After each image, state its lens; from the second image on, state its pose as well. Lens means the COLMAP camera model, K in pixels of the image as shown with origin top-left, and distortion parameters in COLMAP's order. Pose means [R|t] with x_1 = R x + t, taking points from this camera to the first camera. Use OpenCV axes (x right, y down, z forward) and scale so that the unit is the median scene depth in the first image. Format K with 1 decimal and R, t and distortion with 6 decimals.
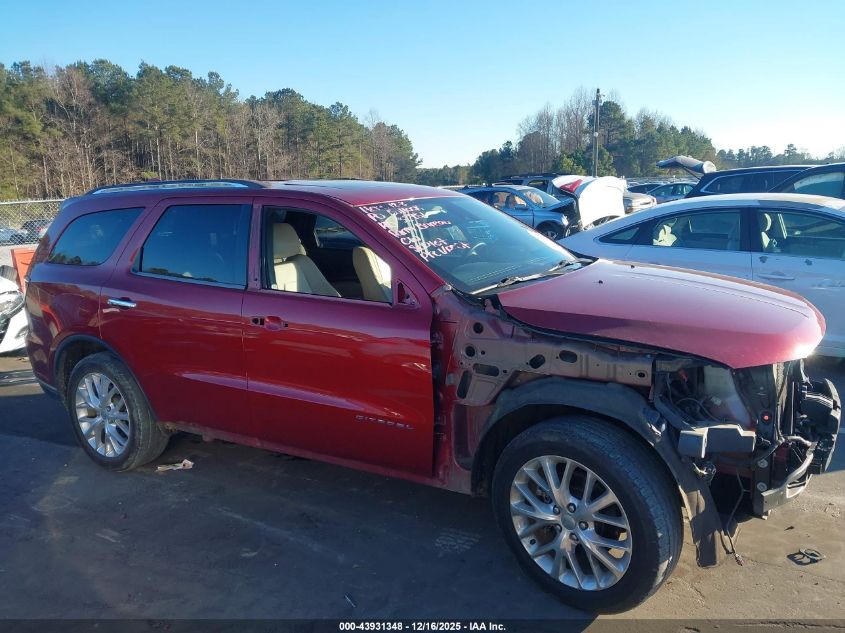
lens RADIAL K [[651.3, 0, 422.5], [0, 651.3, 316.5], [0, 0, 1]] dist [0.053701, -0.072694]
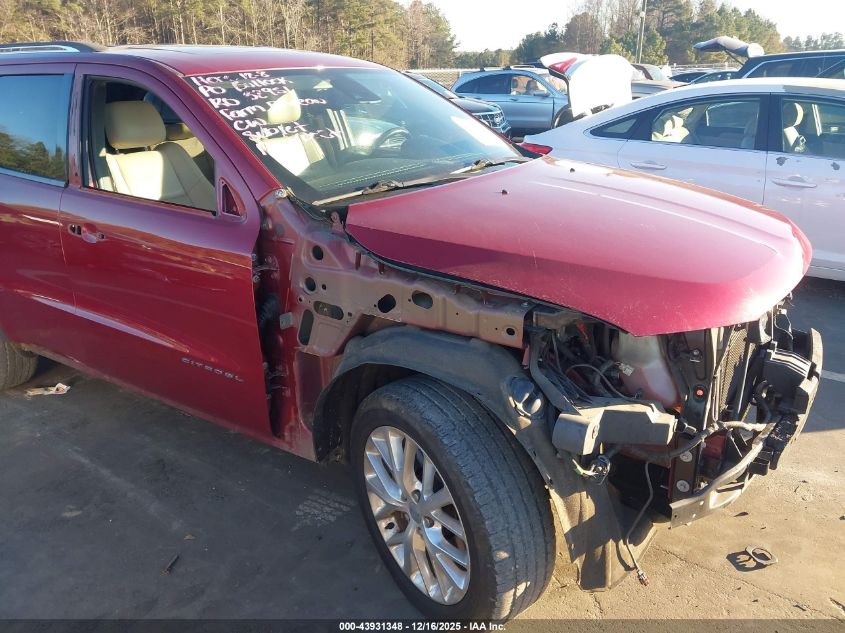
lens RADIAL K [[651.3, 0, 422.5], [0, 651.3, 316.5], [0, 0, 1]] dist [0.053701, -0.072694]
pose [[0.998215, 0.033859, -0.049195, 0.223338], [-0.025605, 0.986843, 0.159643, -0.028612], [0.053953, -0.158099, 0.985948, 0.259884]]
